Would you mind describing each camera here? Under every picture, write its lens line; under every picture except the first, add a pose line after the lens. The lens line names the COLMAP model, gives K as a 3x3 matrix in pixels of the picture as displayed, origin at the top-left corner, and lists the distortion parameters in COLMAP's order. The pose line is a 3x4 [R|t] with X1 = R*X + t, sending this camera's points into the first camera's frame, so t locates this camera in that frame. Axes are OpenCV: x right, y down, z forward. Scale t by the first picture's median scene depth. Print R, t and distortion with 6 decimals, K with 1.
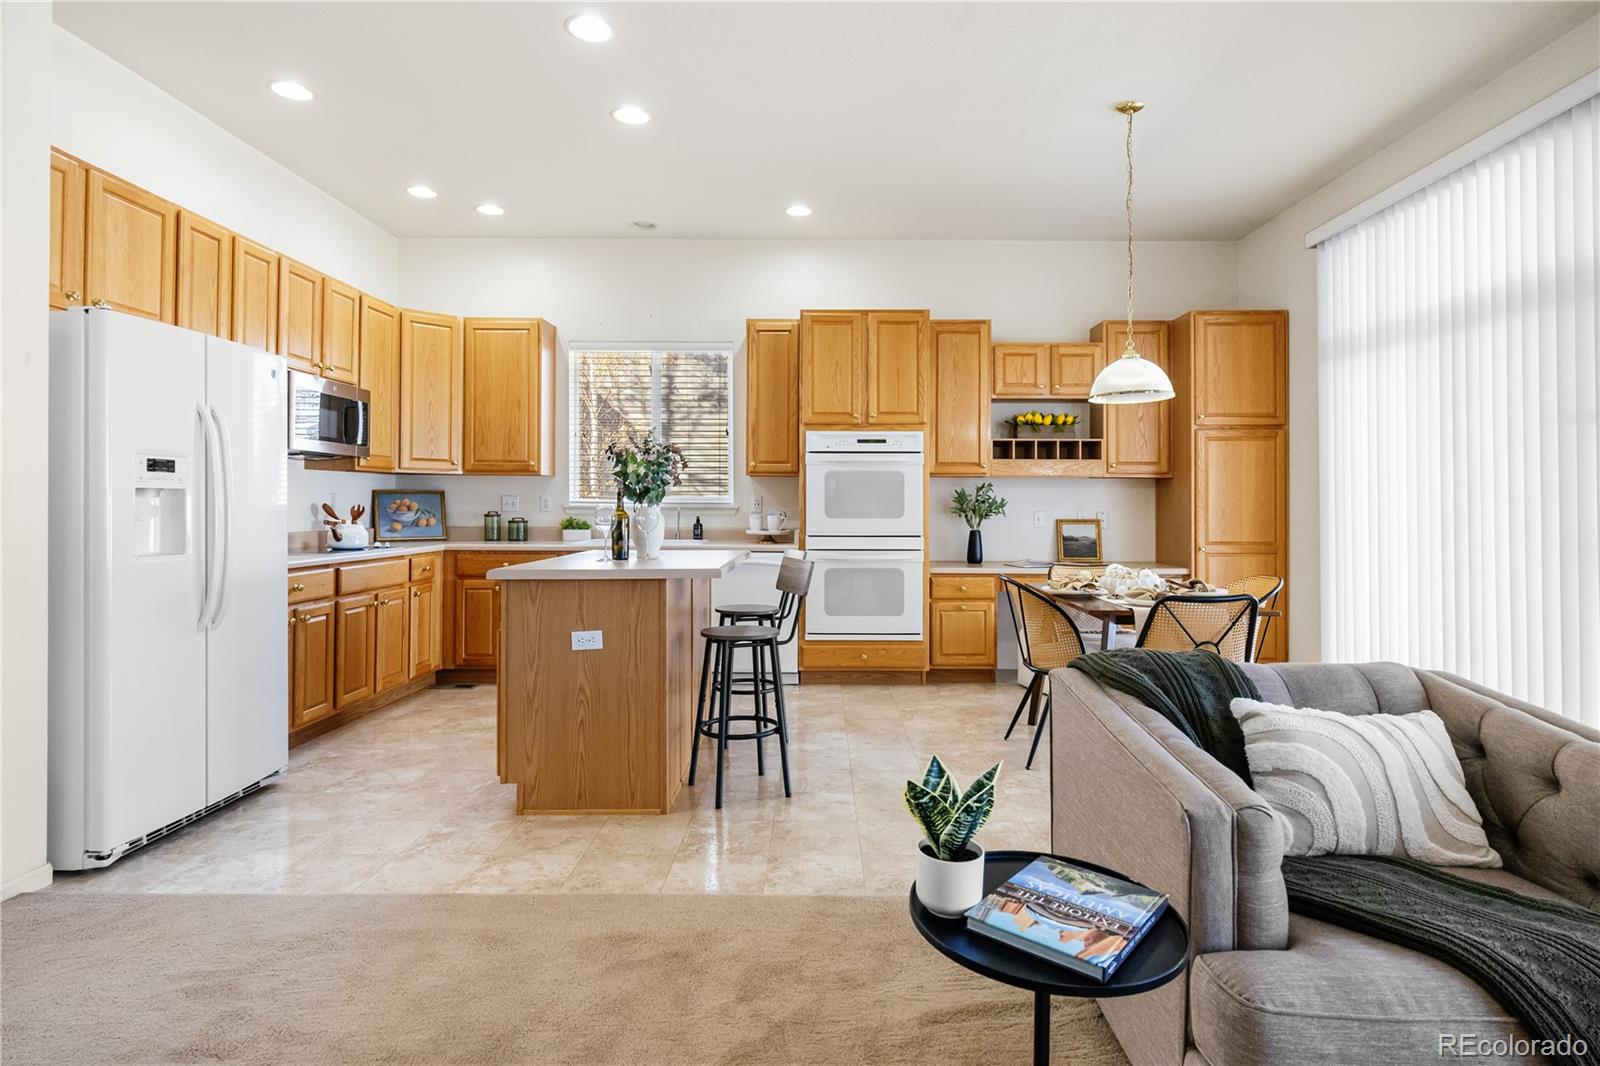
lens RADIAL K [[854.8, 0, 819.4], [0, 854.8, 502.0], [0, 0, 1]] dist [0.003757, -0.000271]
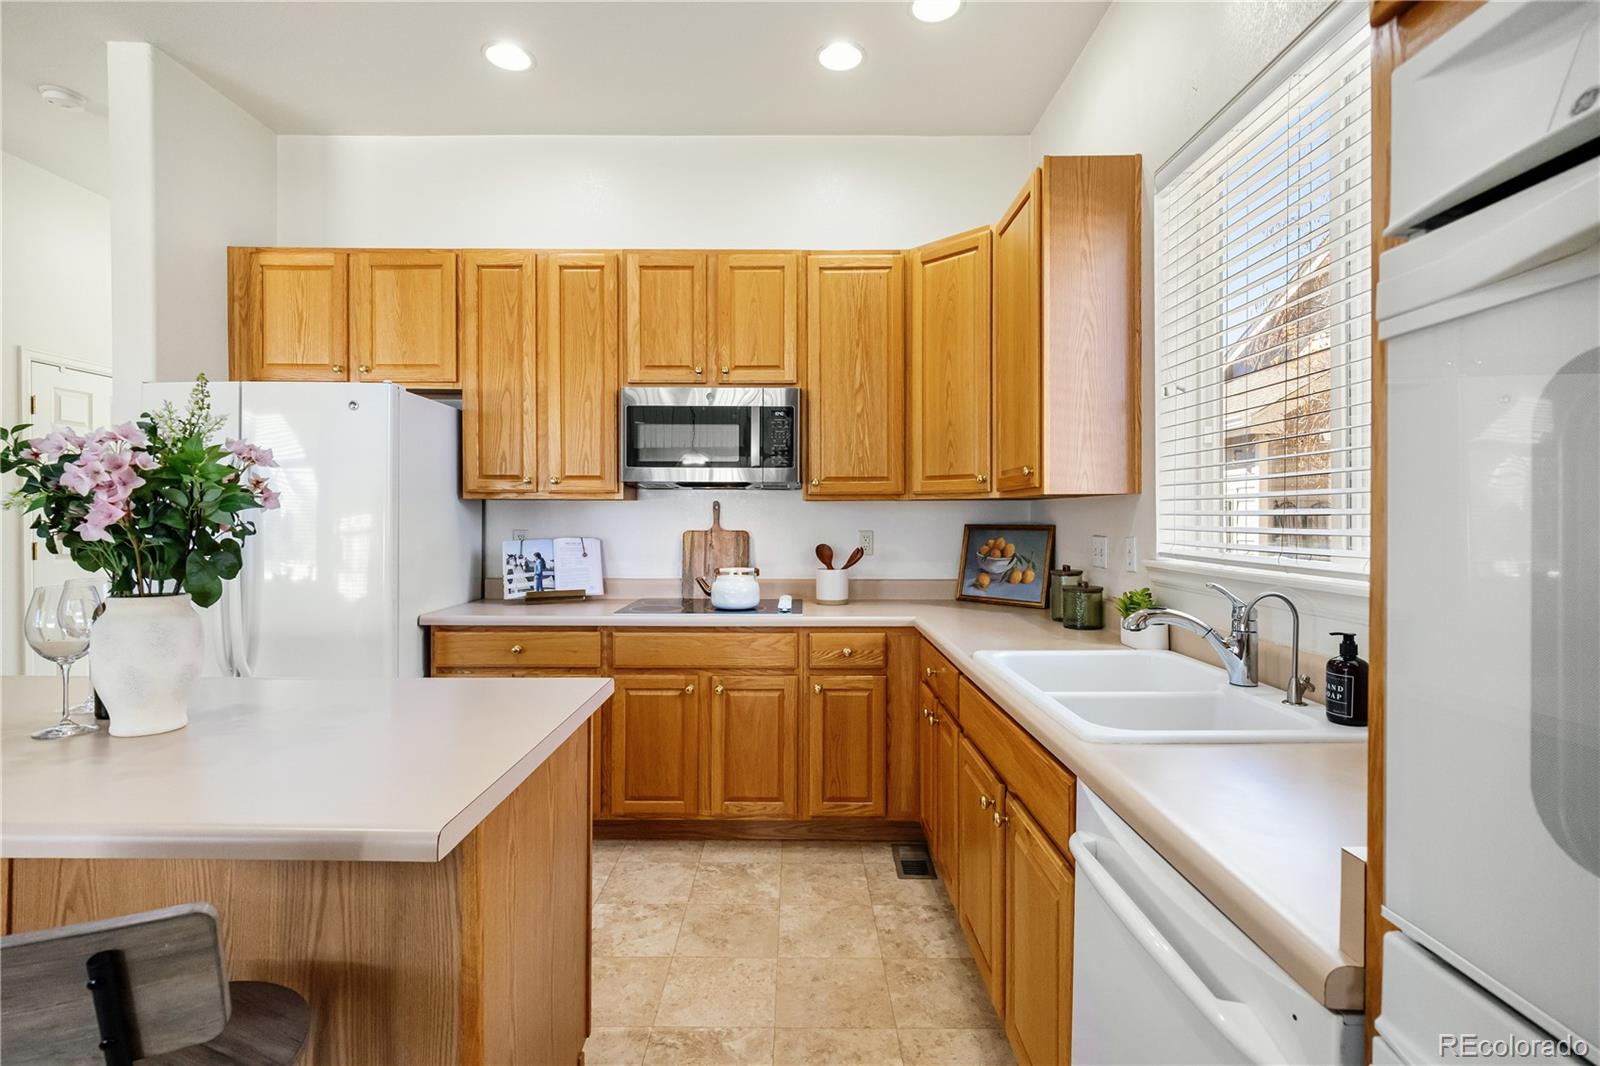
lens RADIAL K [[757.1, 0, 794.6], [0, 757.1, 527.4], [0, 0, 1]] dist [-0.000932, 0.000895]
pose [[-0.001566, 0.008929, -0.999959, 0.092742], [0.001613, 0.999959, 0.008927, -0.018405], [0.999997, -0.001599, -0.001580, 0.917637]]
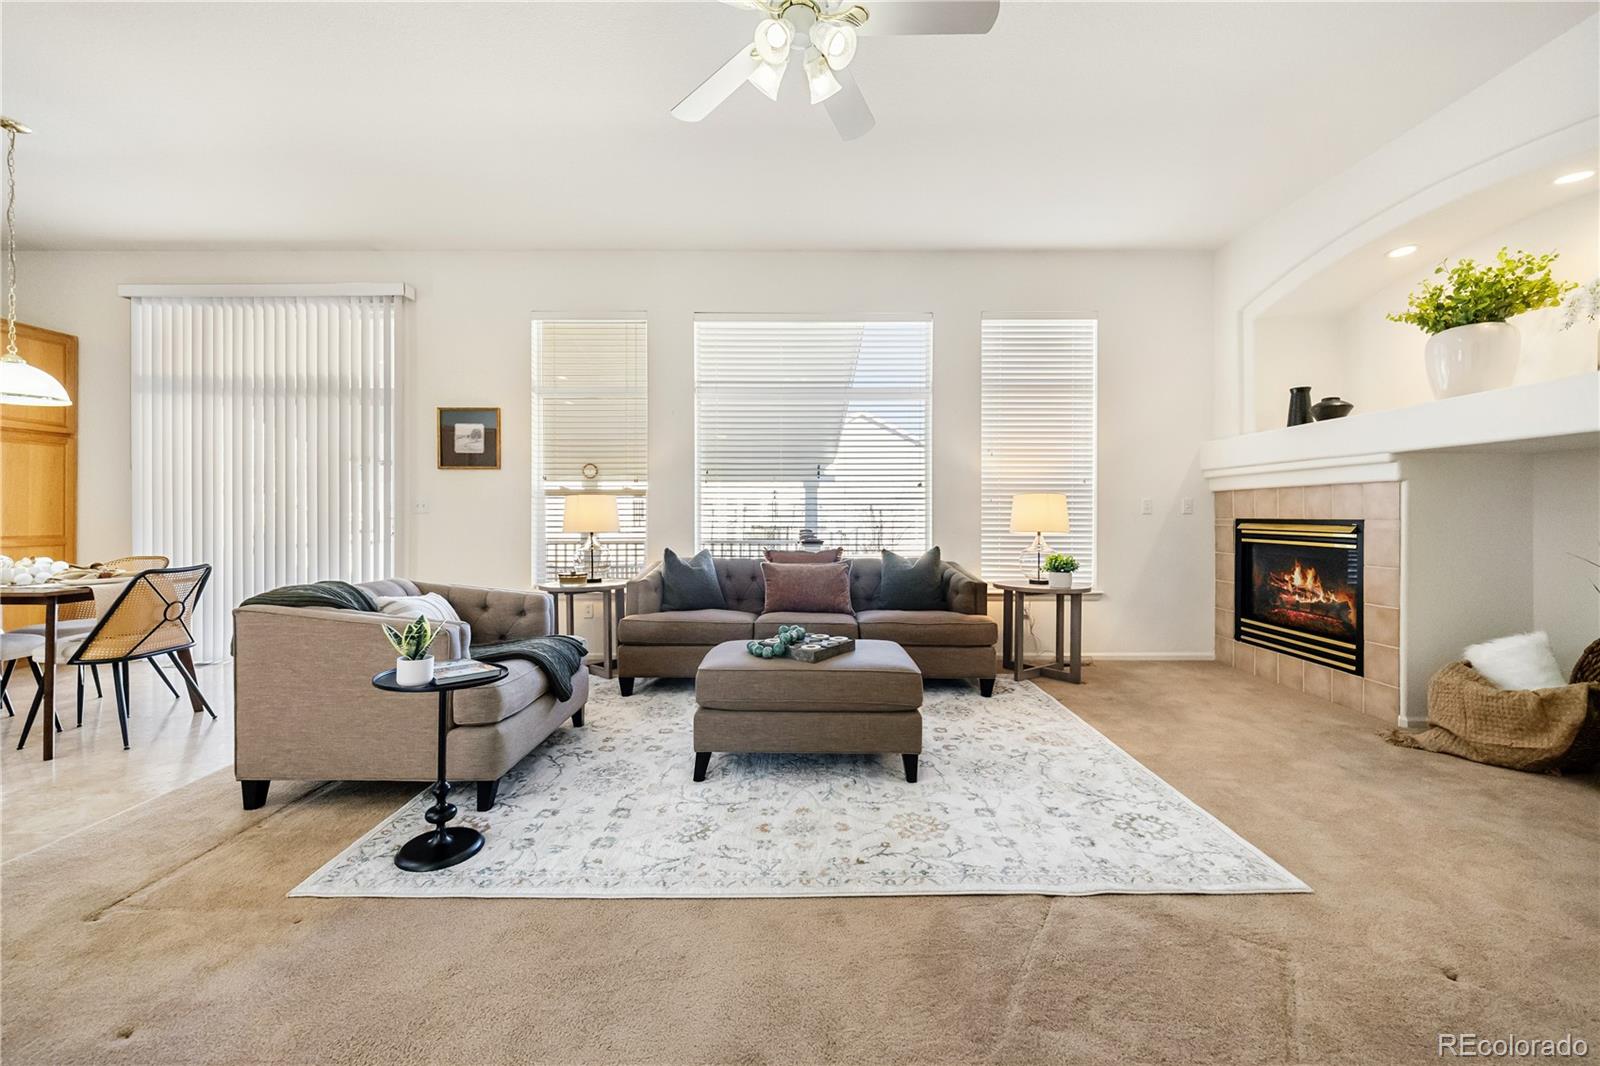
lens RADIAL K [[634.2, 0, 793.5], [0, 634.2, 515.6], [0, 0, 1]] dist [-0.007876, -0.000101]
pose [[0.001918, -0.004905, 0.999986, -0.310088], [-0.007232, 0.999962, 0.004919, 0.009113], [-0.999972, -0.007241, 0.001883, 0.016559]]
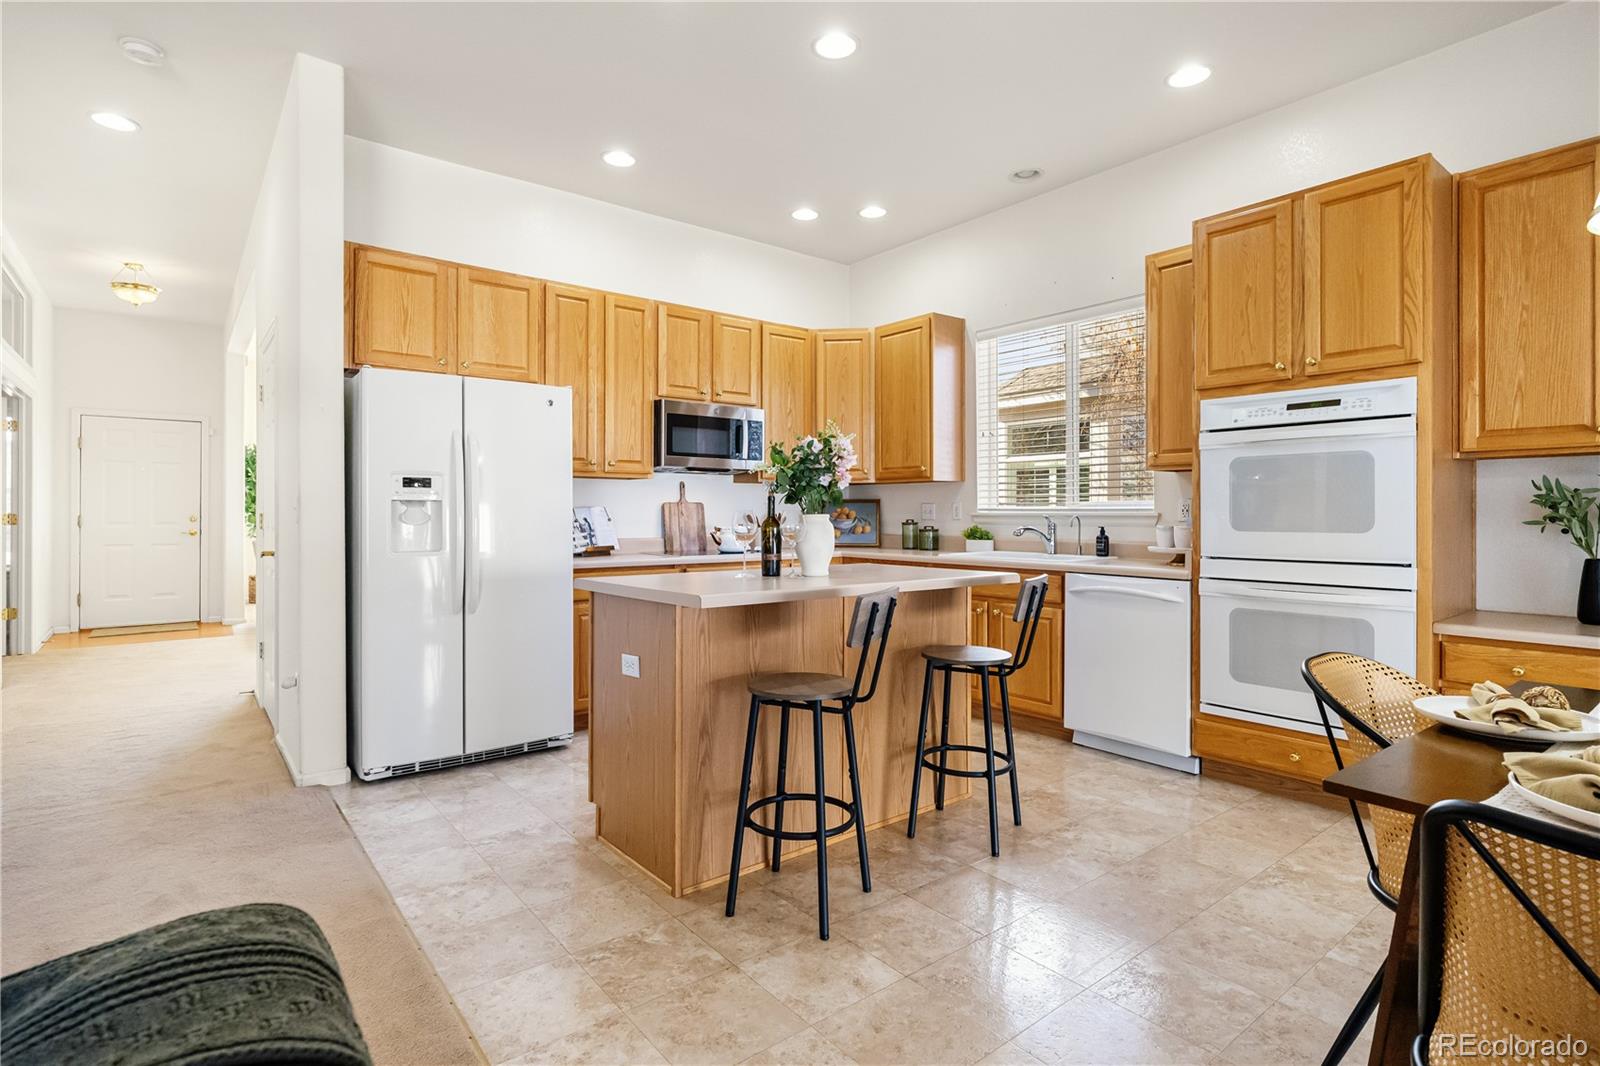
lens RADIAL K [[793.3, 0, 797.6], [0, 793.3, 515.1], [0, 0, 1]] dist [-0.002338, -0.000816]
pose [[0.620139, -0.001978, -0.784489, 0.276654], [0.005279, 0.999985, 0.001652, 0.004113], [0.784474, -0.005165, 0.620140, 0.368914]]
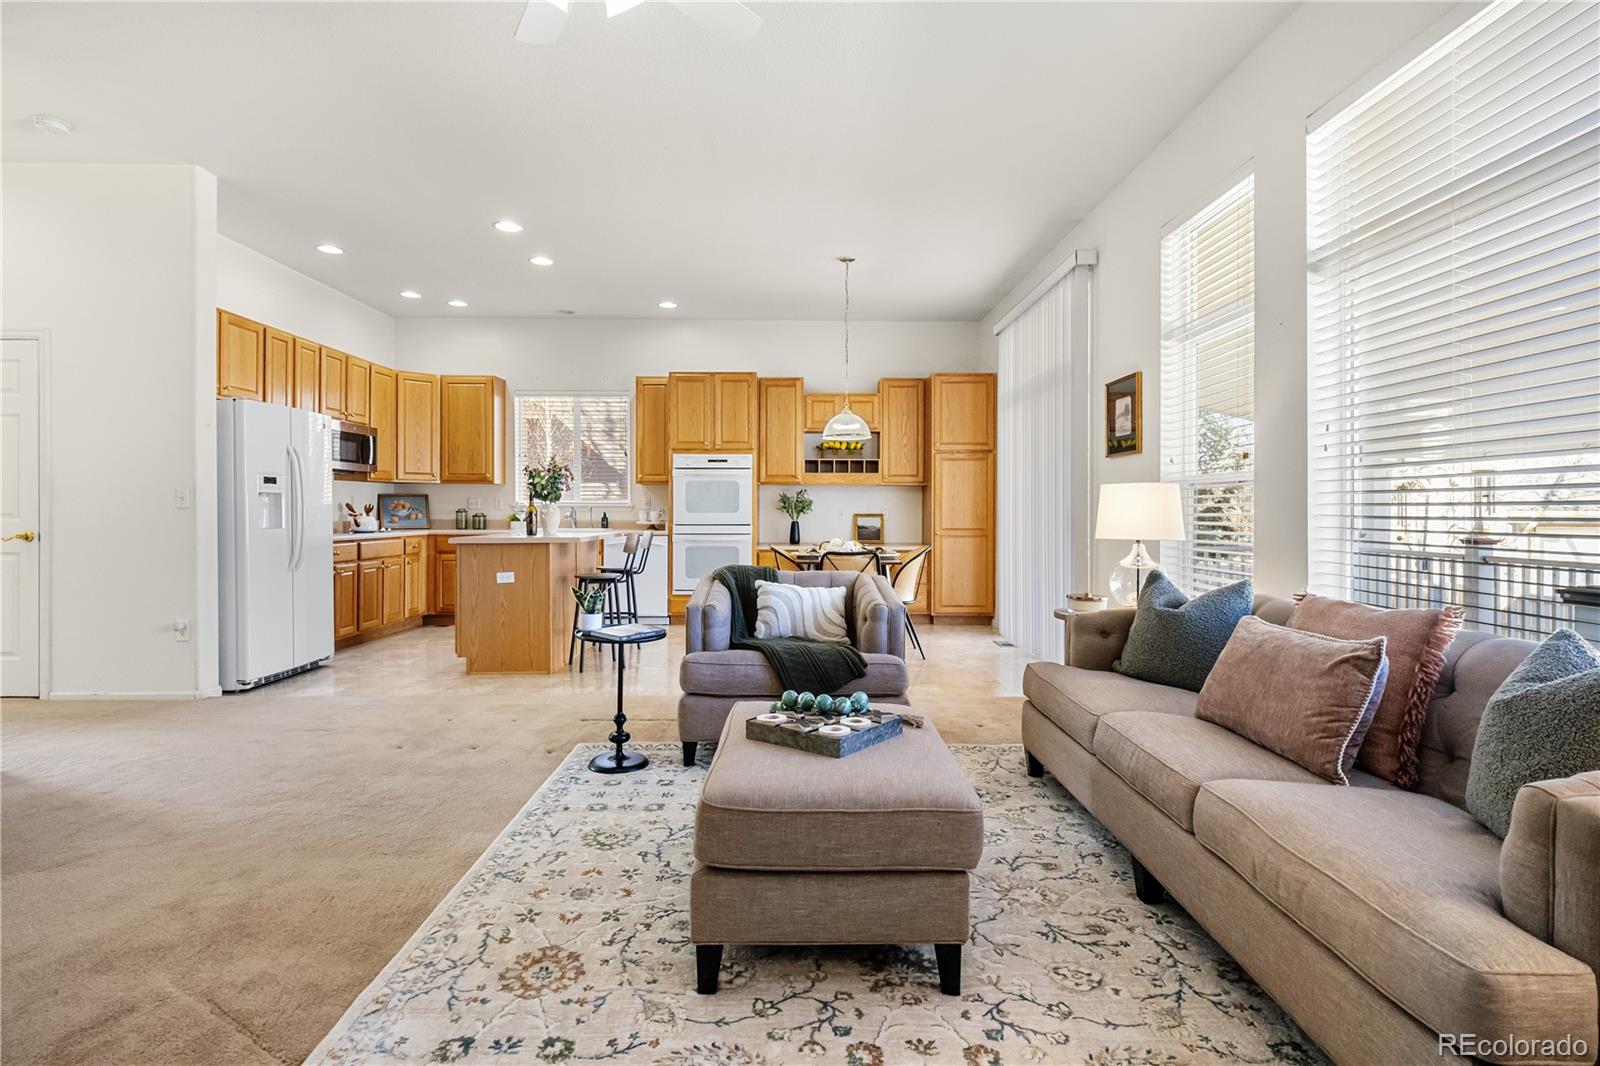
lens RADIAL K [[801.2, 0, 802.0], [0, 801.2, 516.6], [0, 0, 1]] dist [0.002767, 0.000042]
pose [[0.999866, -0.000985, 0.016368, 0.186359], [0.000767, 0.999911, 0.013324, 0.007253], [-0.016380, -0.013310, 0.999777, -0.396944]]
